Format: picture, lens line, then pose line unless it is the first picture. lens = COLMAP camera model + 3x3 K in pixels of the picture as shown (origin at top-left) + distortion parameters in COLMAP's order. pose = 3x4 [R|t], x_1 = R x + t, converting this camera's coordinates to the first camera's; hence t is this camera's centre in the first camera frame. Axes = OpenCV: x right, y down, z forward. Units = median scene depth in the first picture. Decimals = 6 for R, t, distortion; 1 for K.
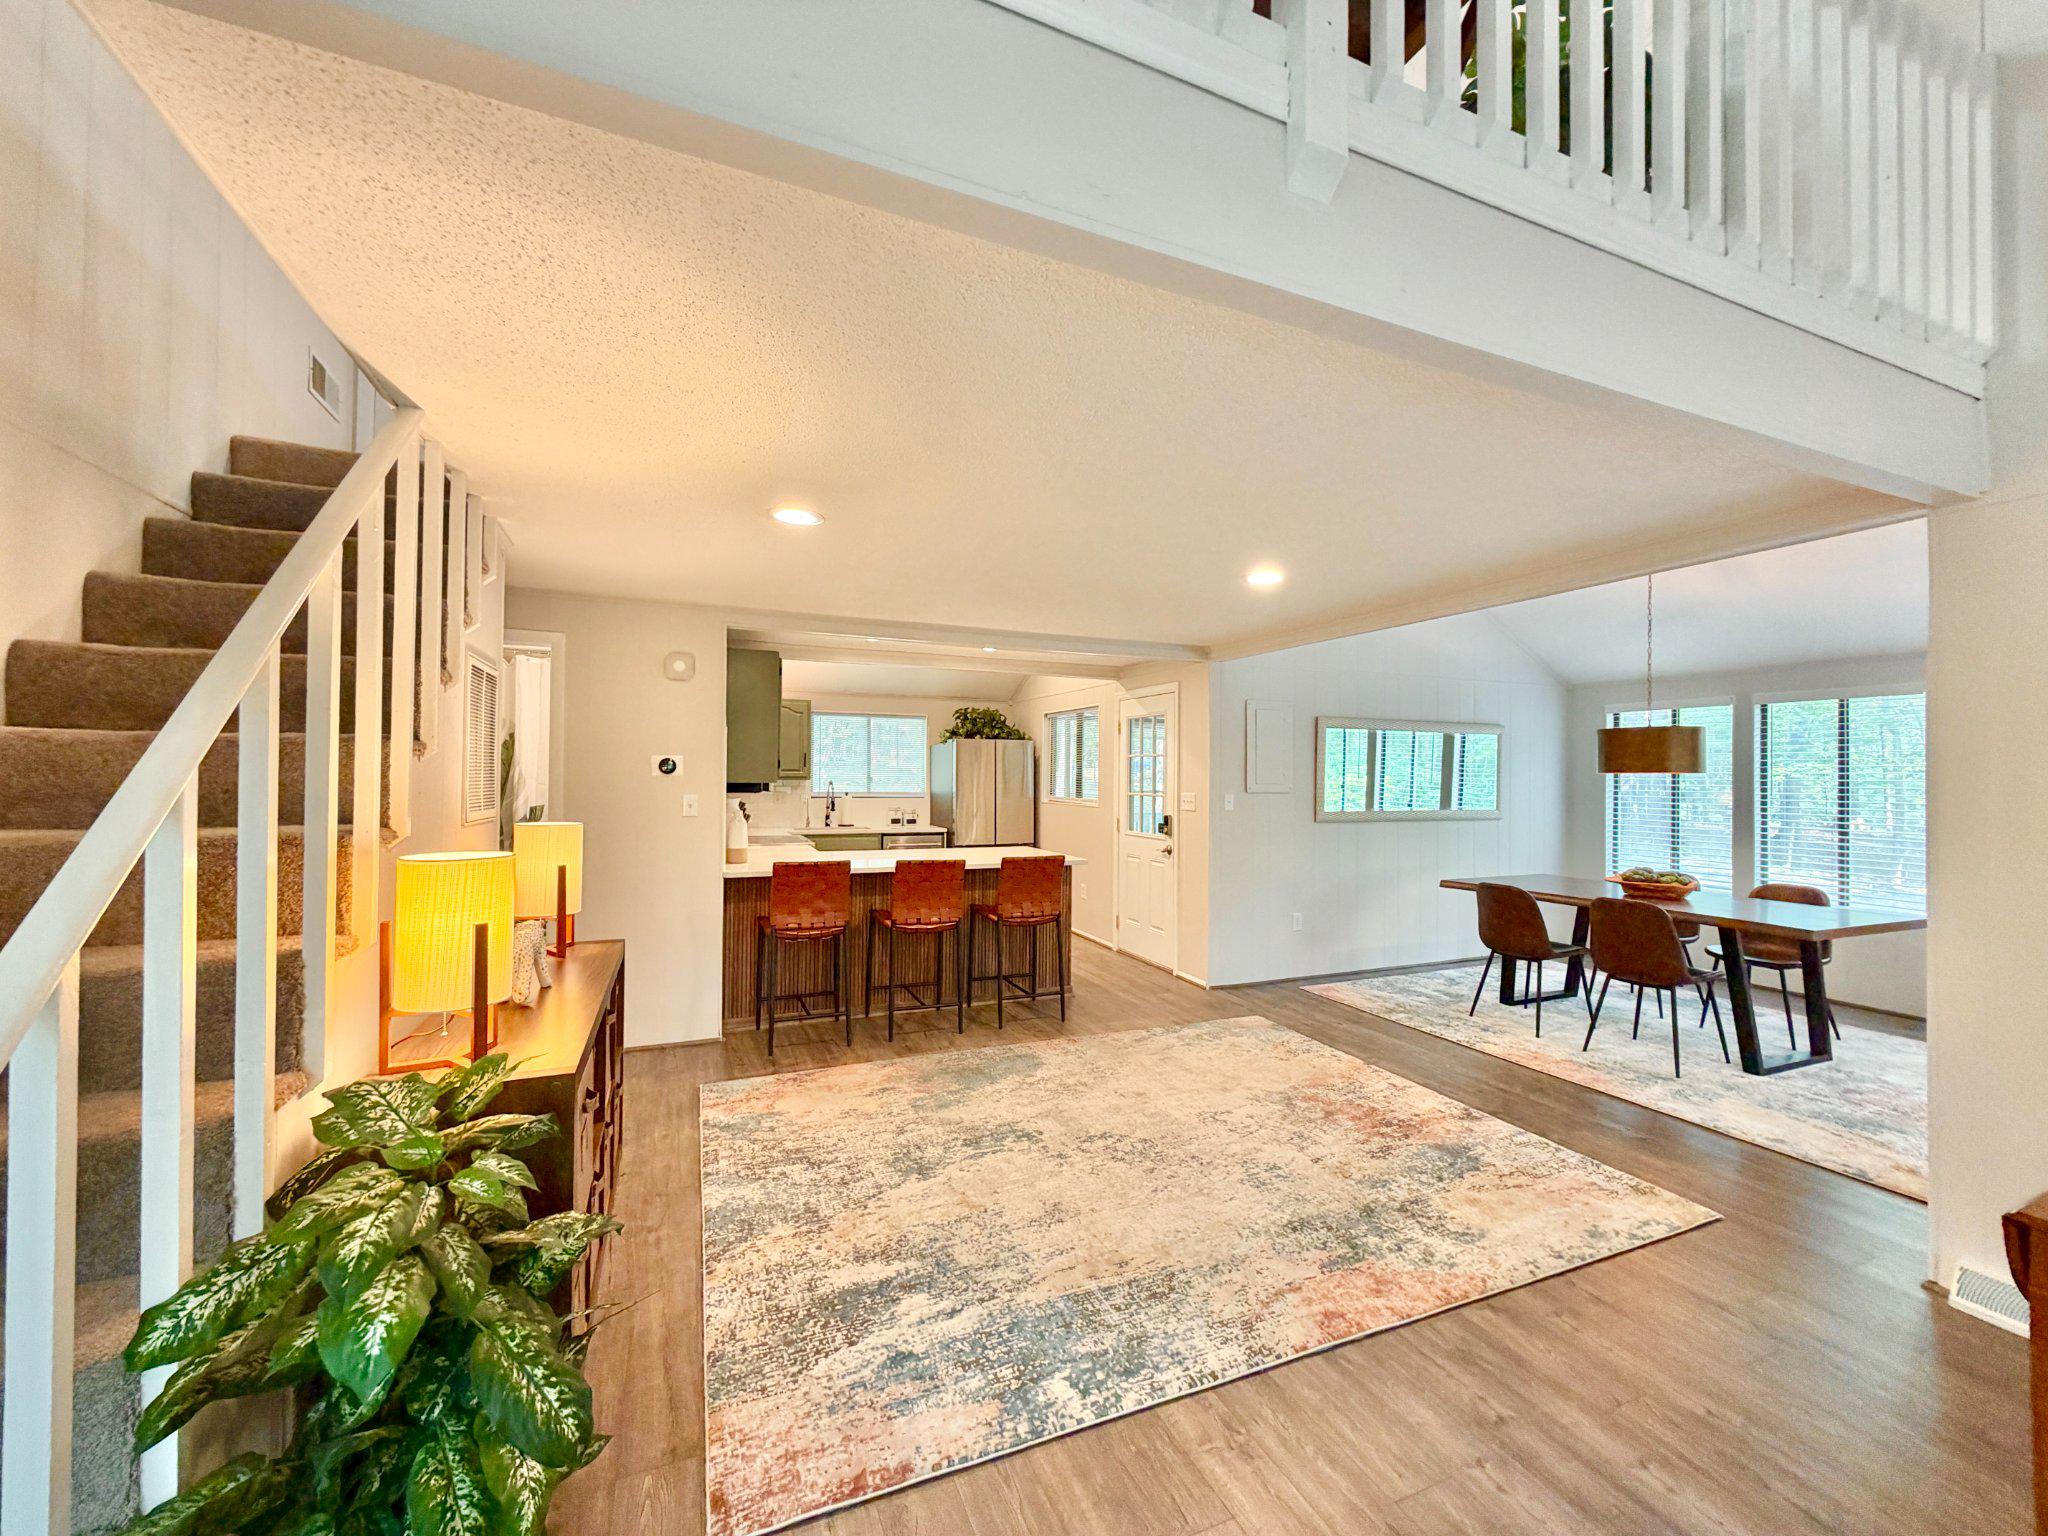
lens RADIAL K [[822.6, 0, 1024.2], [0, 822.6, 771.4], [0, 0, 1]] dist [0.003679, -0.000983]
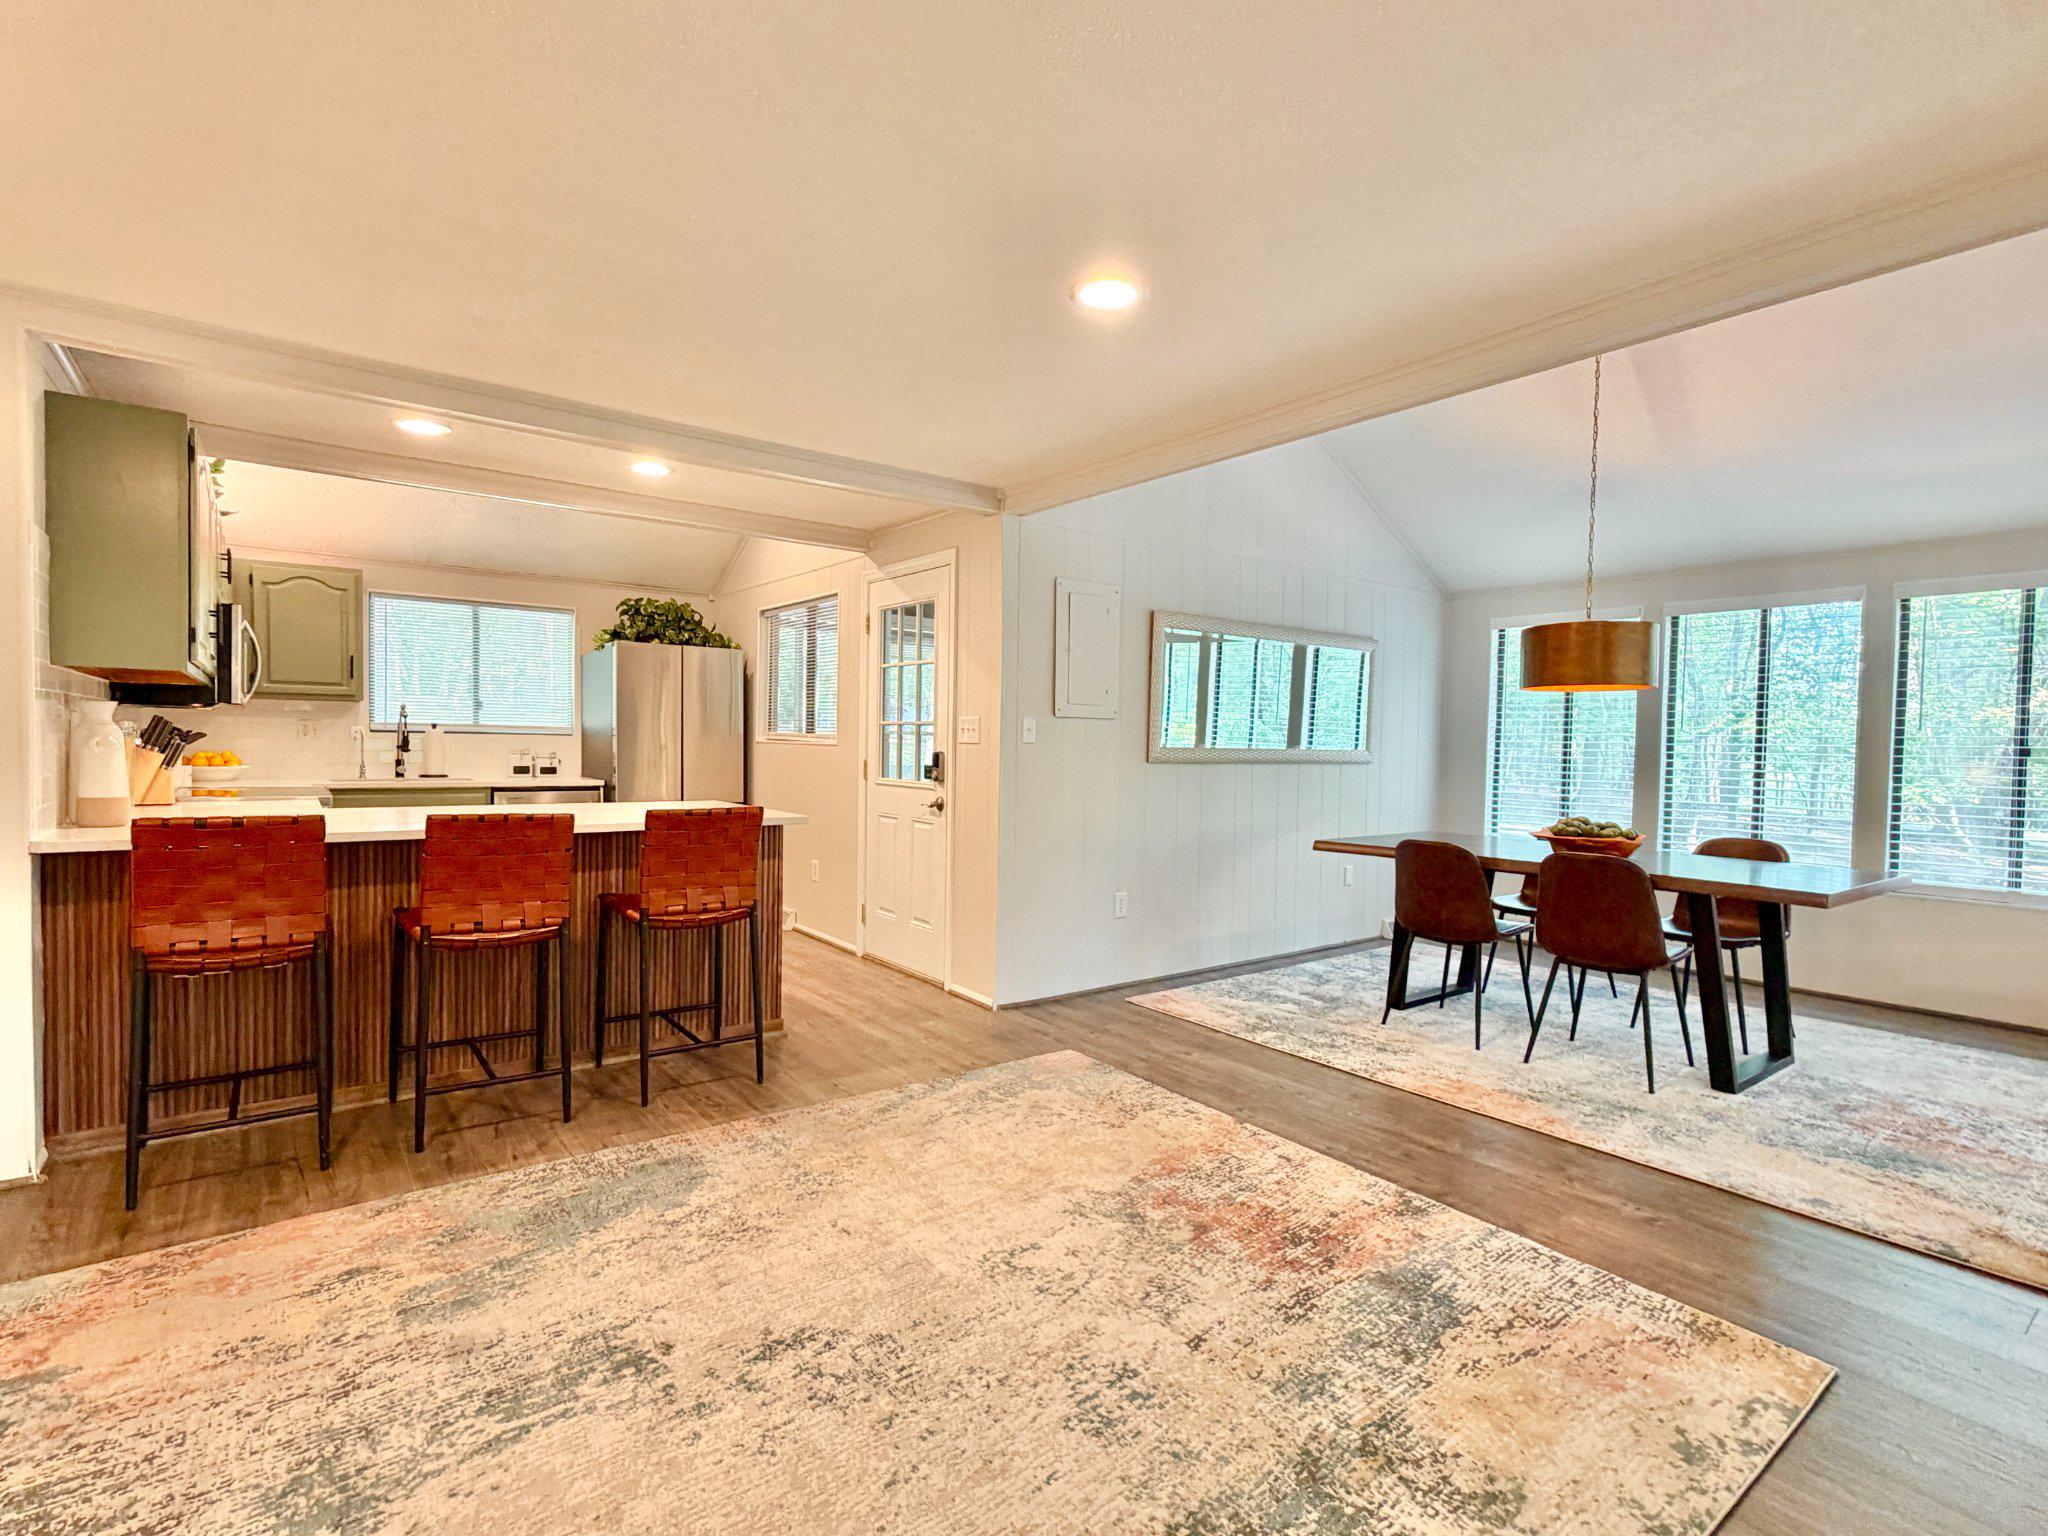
lens RADIAL K [[992.1, 0, 1026.7], [0, 992.1, 770.1], [0, 0, 1]] dist [0.003107, -0.001131]
pose [[0.967513, 0.002055, 0.252812, 0.056467], [-0.011871, 0.999233, 0.037311, 0.051078], [-0.252542, -0.039100, 0.966796, 0.284141]]
